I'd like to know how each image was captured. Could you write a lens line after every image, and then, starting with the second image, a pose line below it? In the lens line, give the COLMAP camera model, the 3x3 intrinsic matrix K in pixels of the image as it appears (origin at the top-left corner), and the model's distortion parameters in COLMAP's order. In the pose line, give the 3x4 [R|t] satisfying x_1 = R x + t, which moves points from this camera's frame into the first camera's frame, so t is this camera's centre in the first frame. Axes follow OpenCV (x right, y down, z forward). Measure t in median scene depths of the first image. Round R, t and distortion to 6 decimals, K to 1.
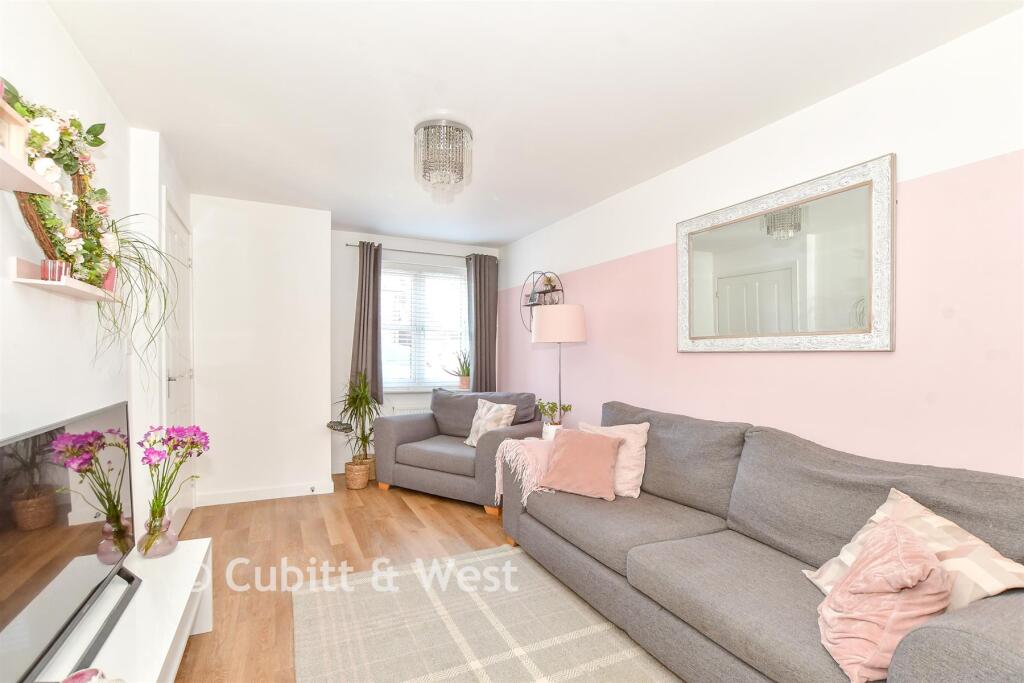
lens RADIAL K [[459.2, 0, 494.2], [0, 459.2, 366.1], [0, 0, 1]] dist [-0.000157, -0.000051]
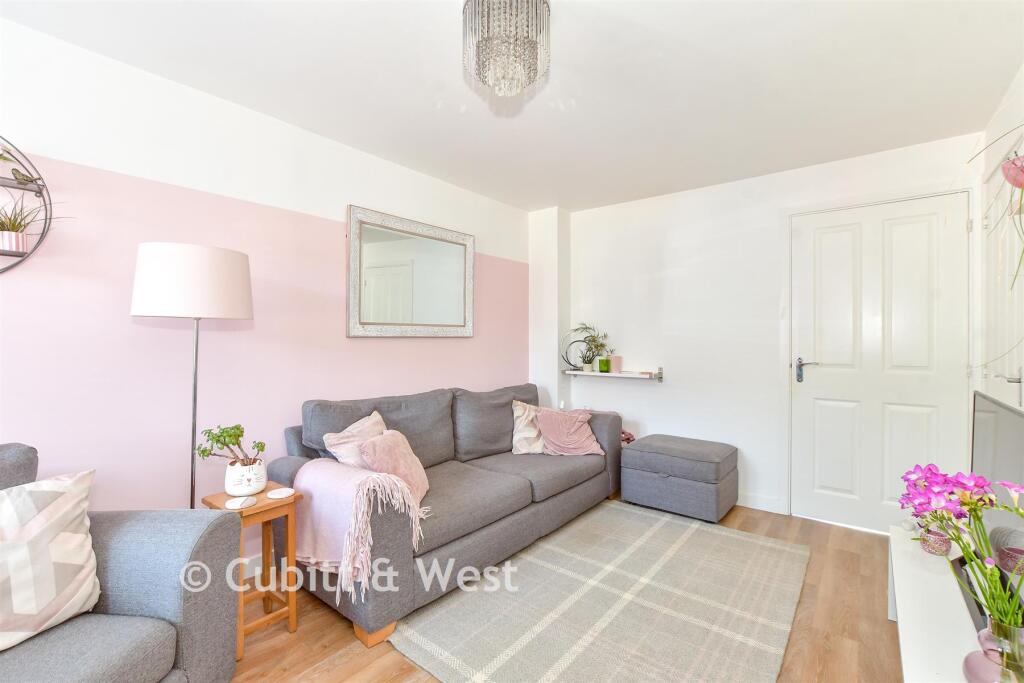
lens RADIAL K [[451.7, 0, 512.0], [0, 451.7, 341.5], [0, 0, 1]] dist [-0.000415, -0.000074]
pose [[-0.443055, -0.009041, 0.896449, -0.779641], [0.023752, 0.999480, 0.021819, -0.043474], [-0.896180, 0.030959, -0.442610, 1.437087]]
